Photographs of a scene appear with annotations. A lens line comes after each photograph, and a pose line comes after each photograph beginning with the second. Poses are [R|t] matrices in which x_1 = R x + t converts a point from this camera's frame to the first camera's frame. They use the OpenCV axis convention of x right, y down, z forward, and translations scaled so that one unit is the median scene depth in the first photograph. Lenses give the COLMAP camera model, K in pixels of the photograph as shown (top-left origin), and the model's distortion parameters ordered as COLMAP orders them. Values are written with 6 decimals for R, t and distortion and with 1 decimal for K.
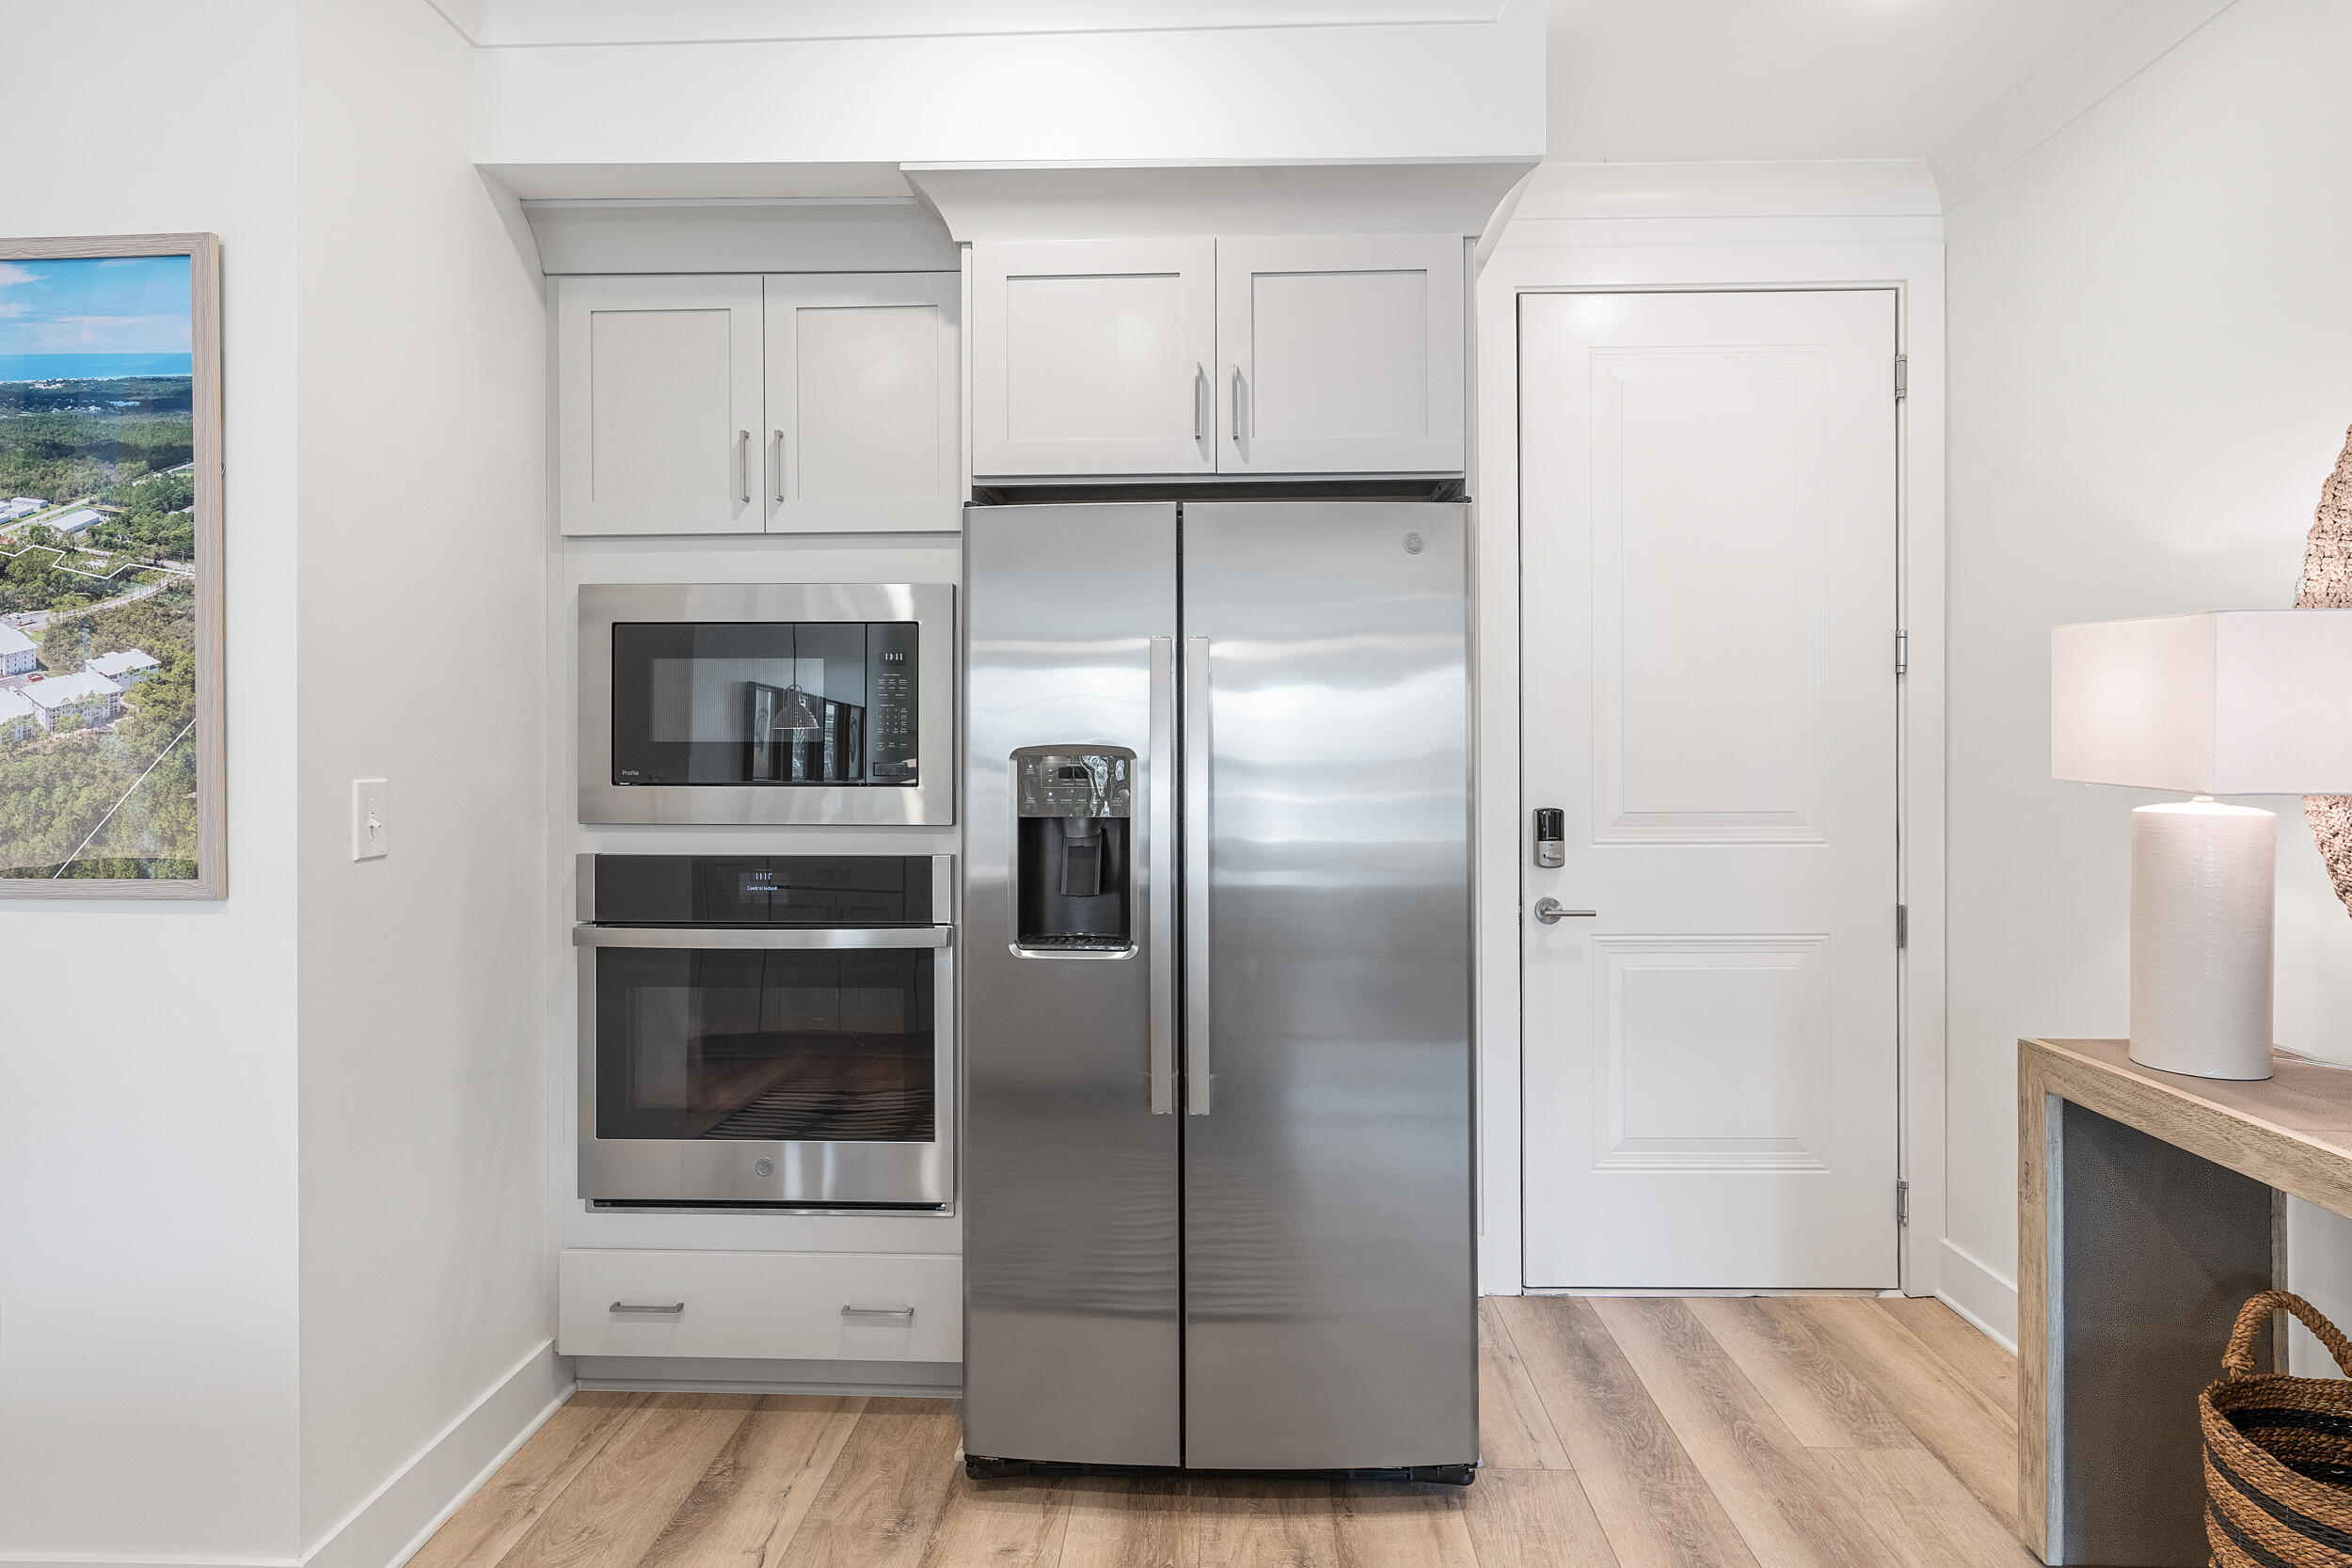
lens RADIAL K [[1275.3, 0, 1178.9], [0, 1275.3, 760.2], [0, 0, 1]] dist [-0.007147, -0.000480]
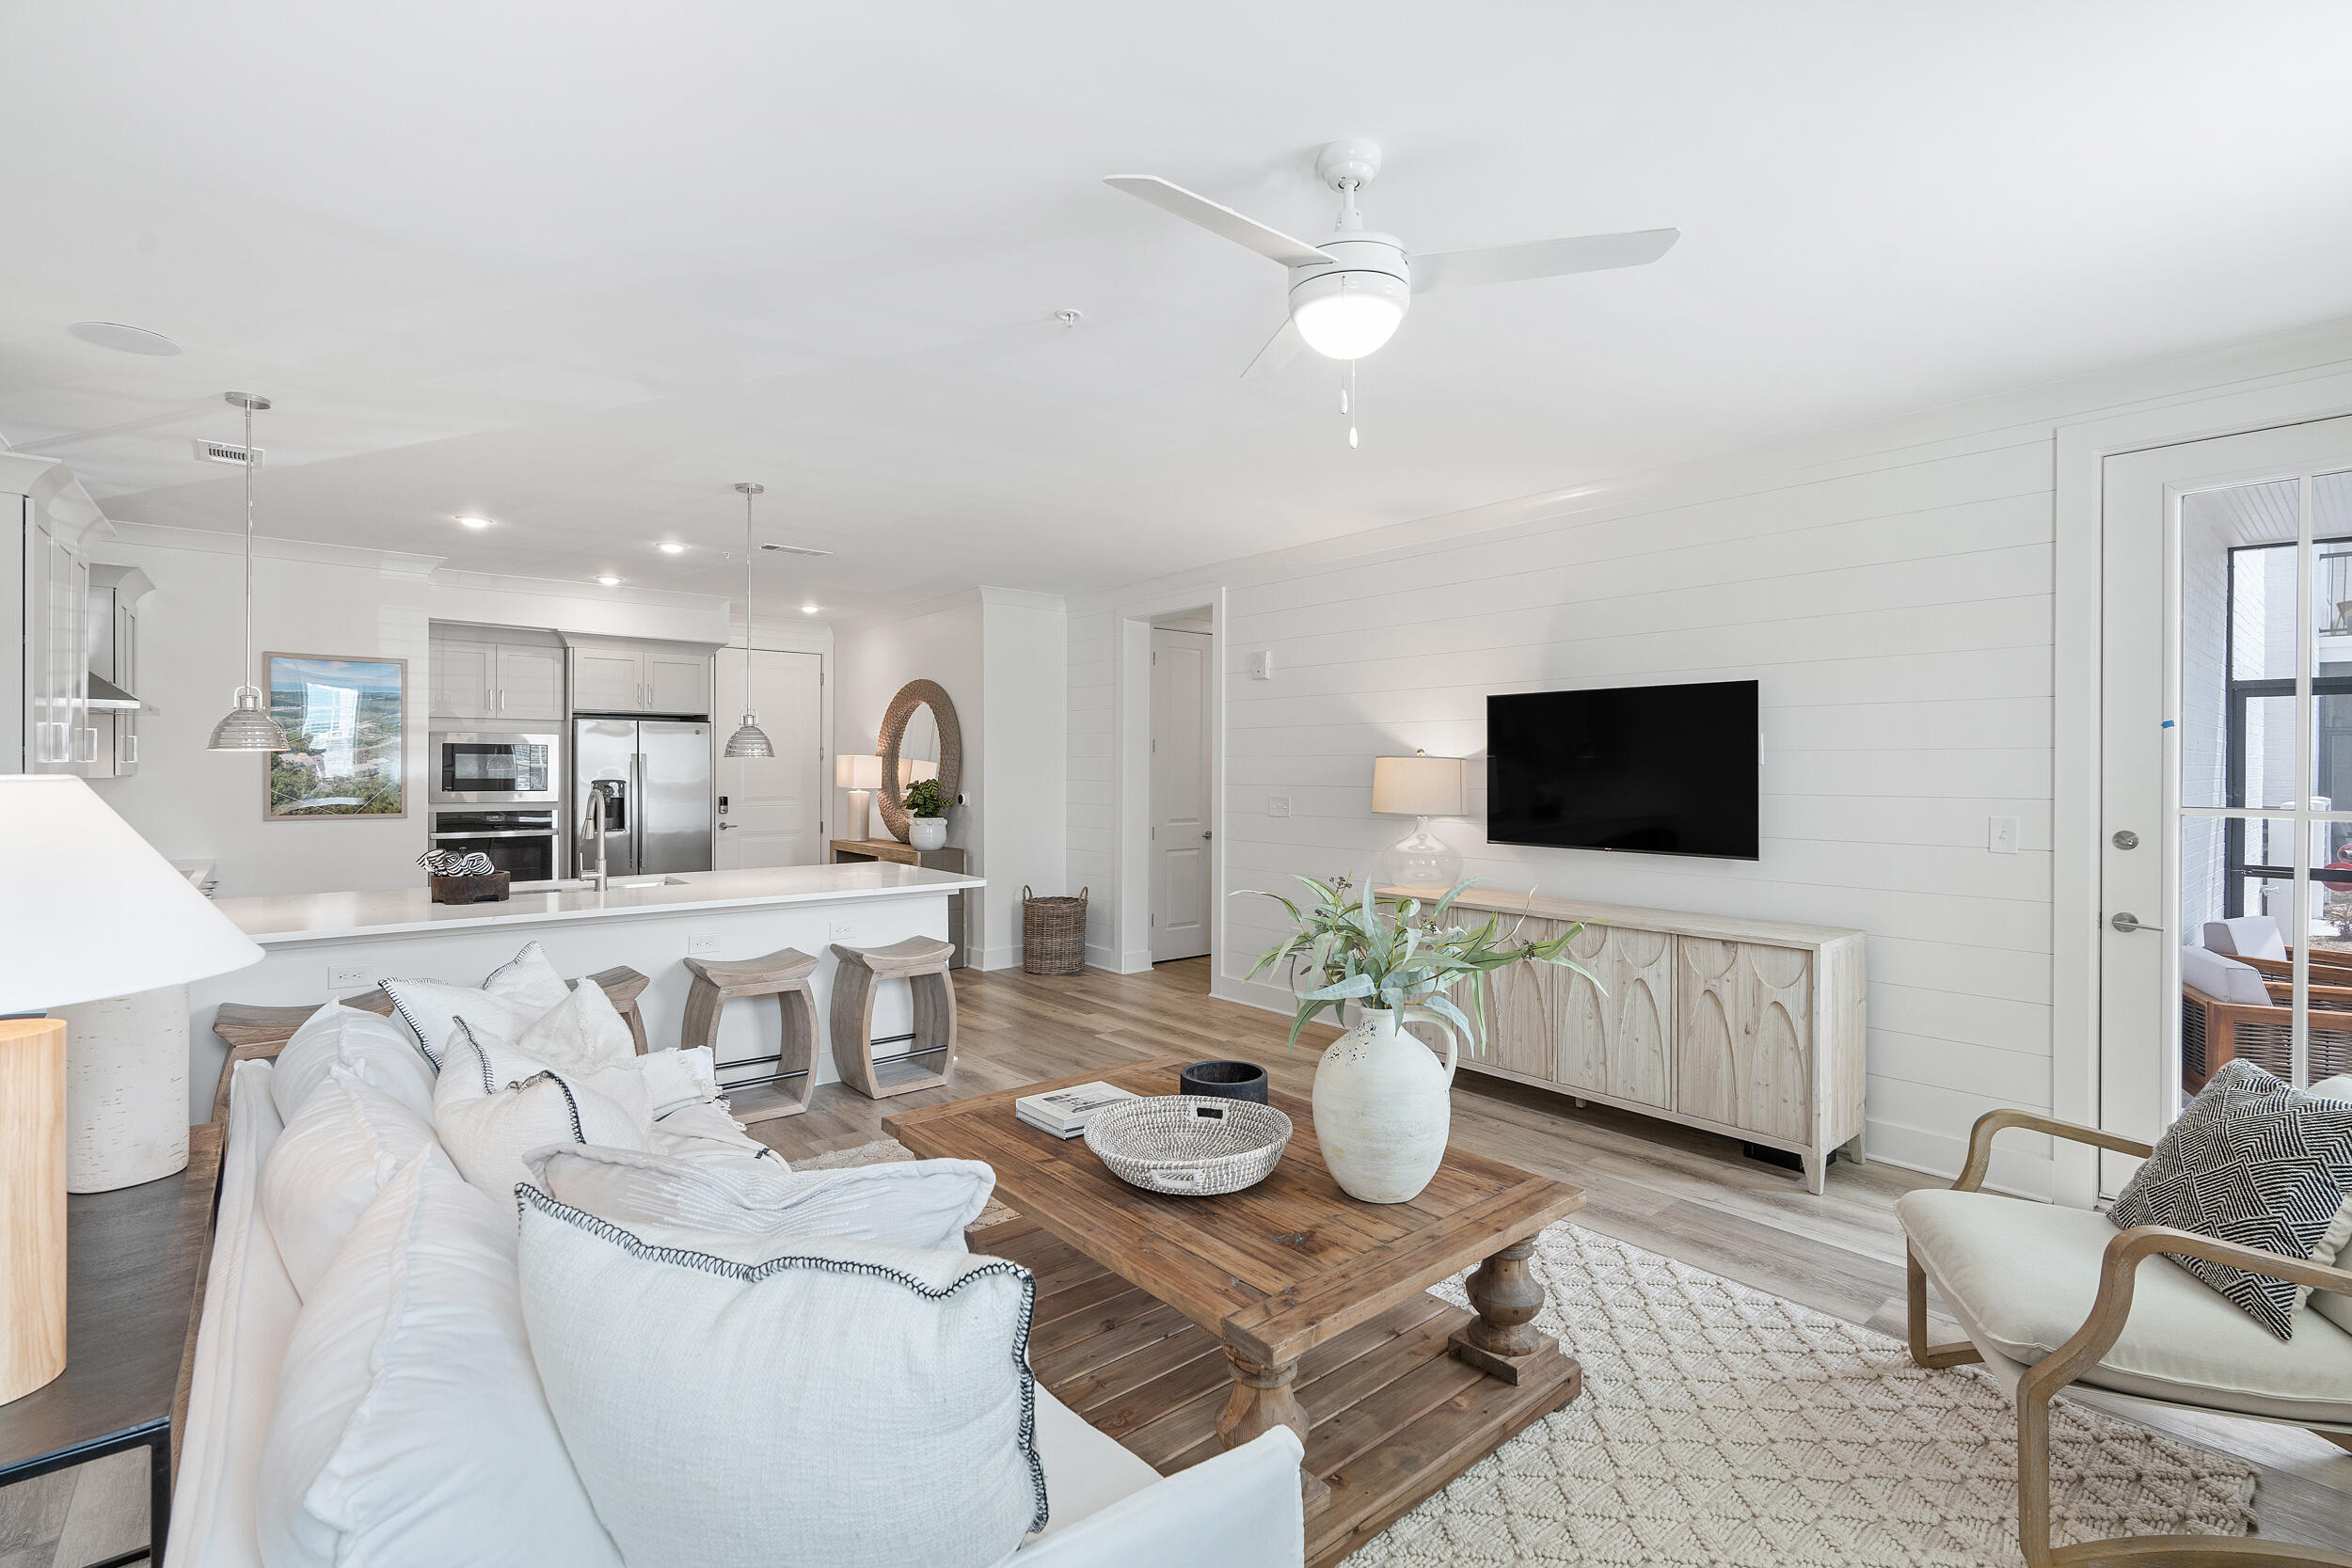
lens RADIAL K [[1054.1, 0, 1175.7], [0, 1054.1, 754.0], [0, 0, 1]] dist [0.000224, 0.001084]
pose [[0.745185, 0.014572, 0.666699, -0.926004], [0.000905, 0.999738, -0.022863, -0.014610], [-0.666858, 0.017640, 0.744976, -2.567540]]
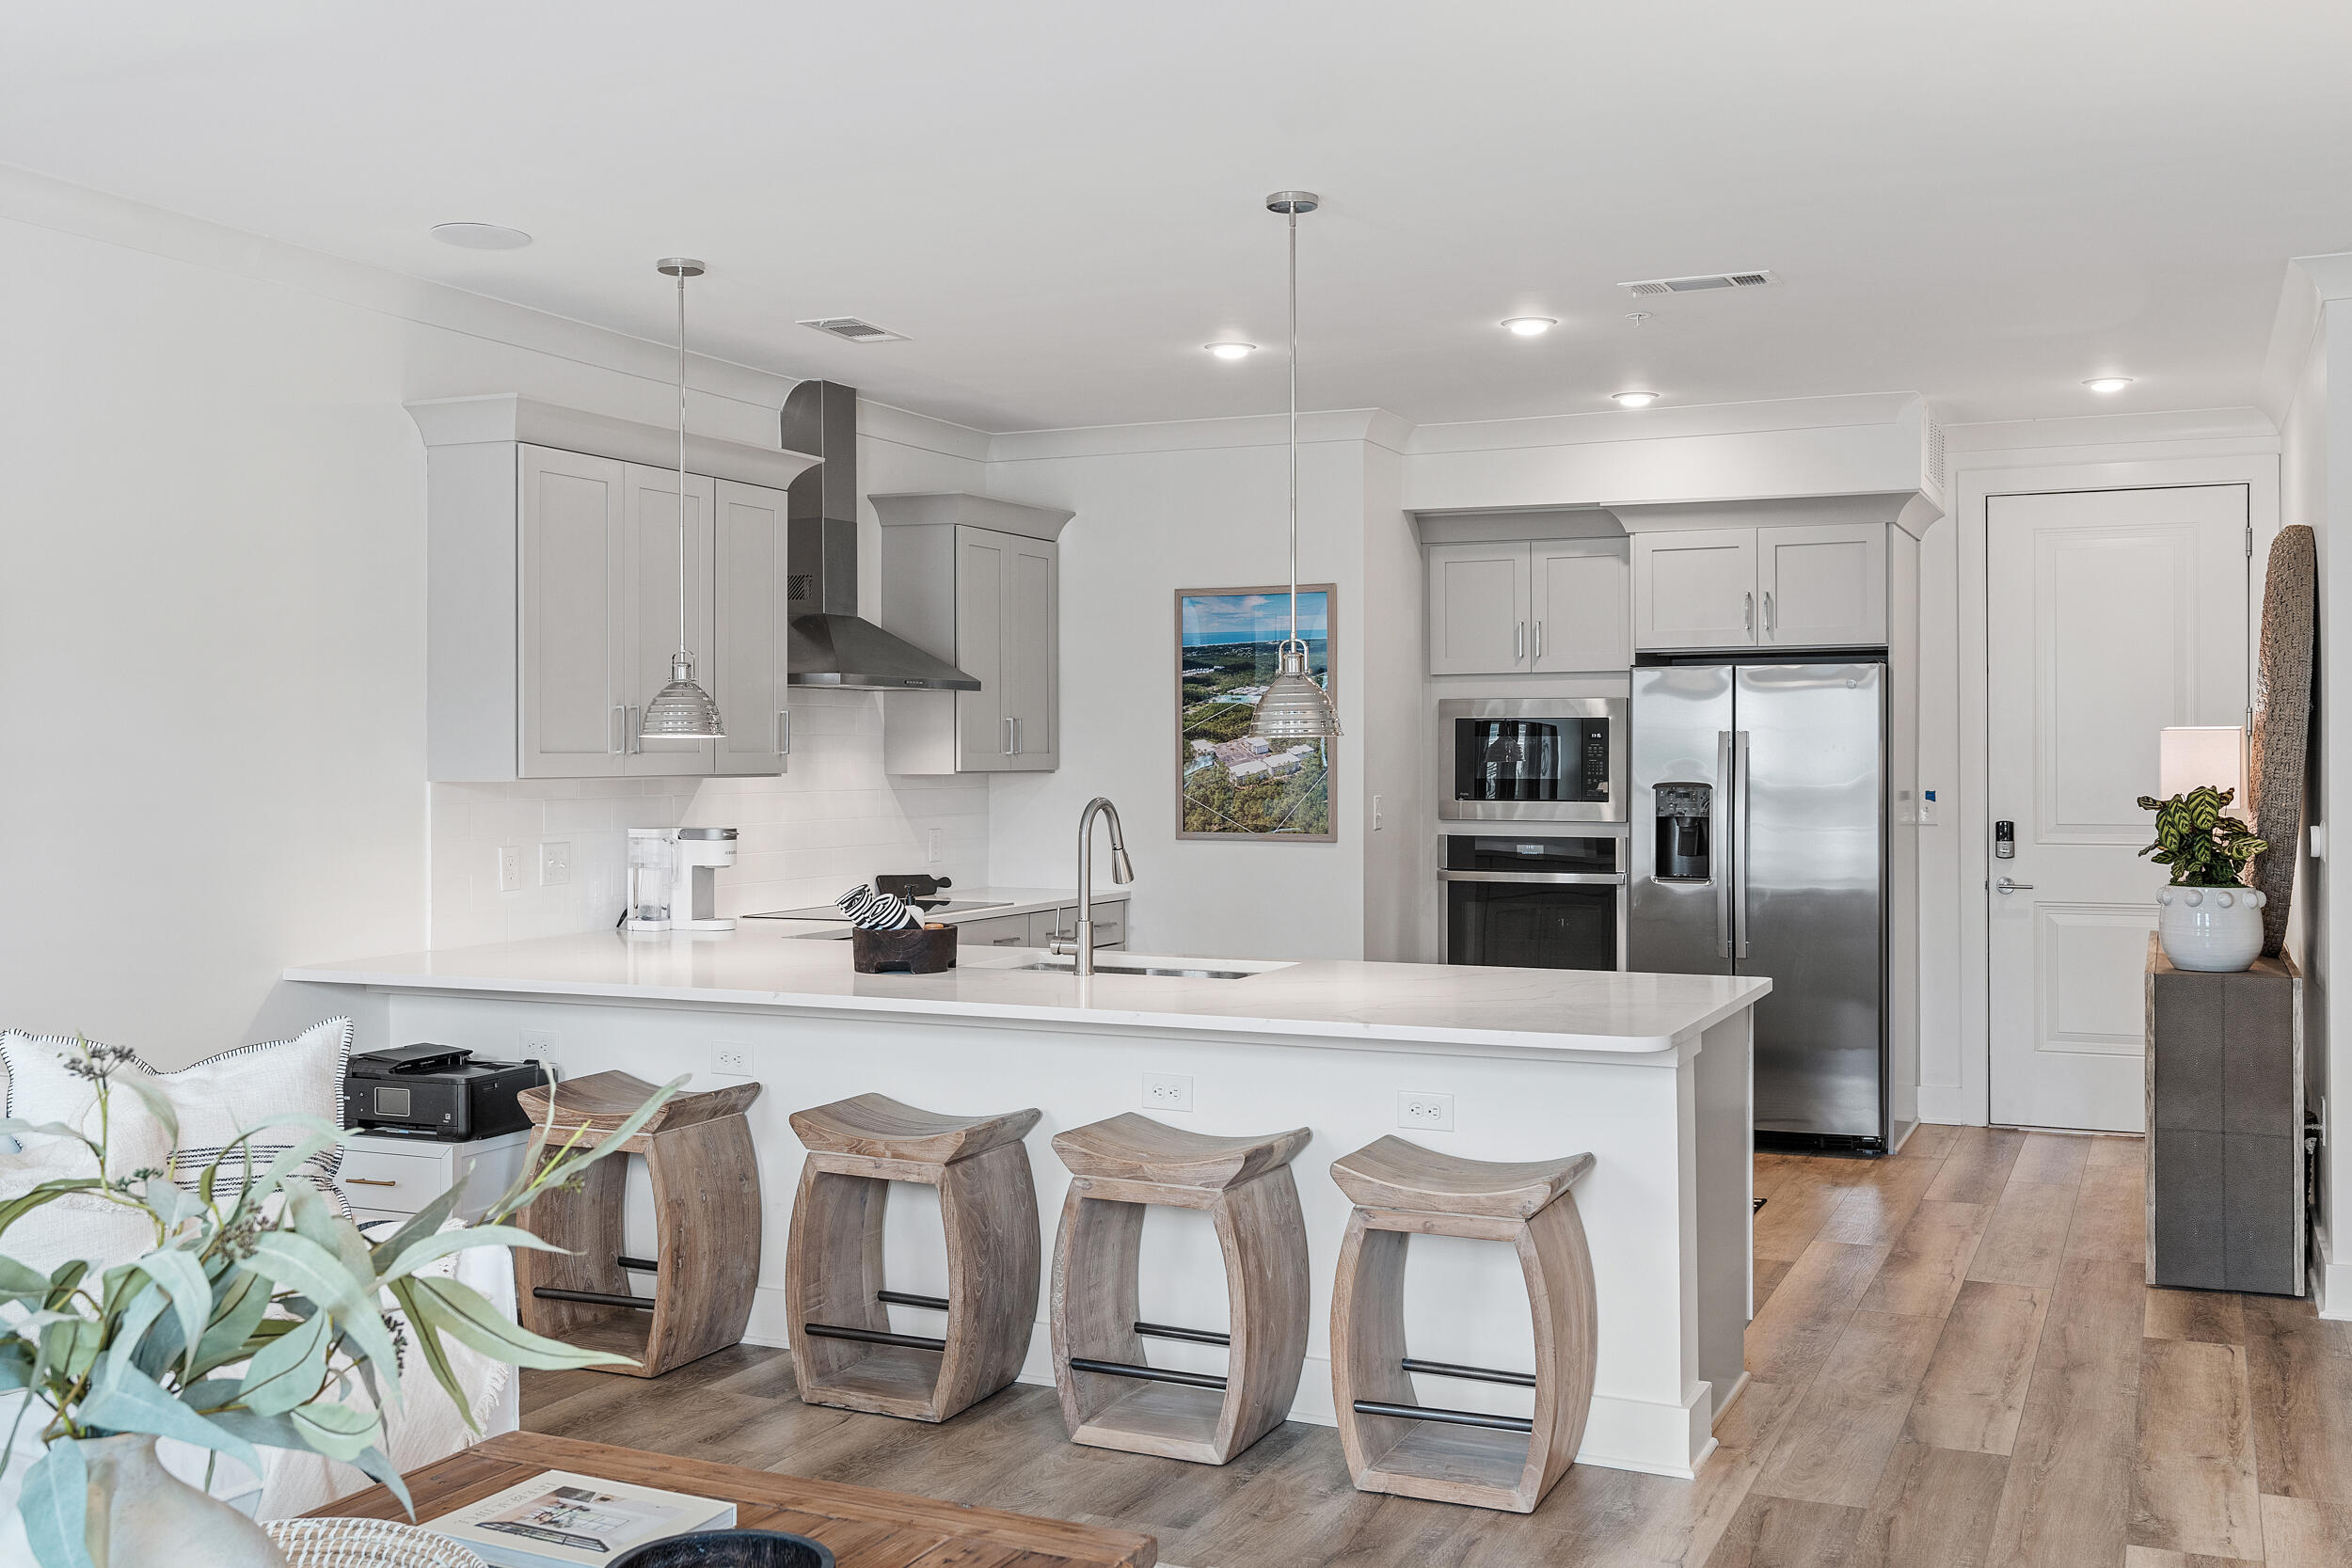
lens RADIAL K [[2179.5, 0, 1185.5], [0, 2179.5, 722.5], [0, 0, 1]] dist [0.003522, 0.000000]
pose [[0.924622, -0.004796, -0.380855, 0.499257], [-0.004944, 0.999685, -0.024591, -0.016956], [0.380853, 0.024621, 0.924308, -2.490670]]
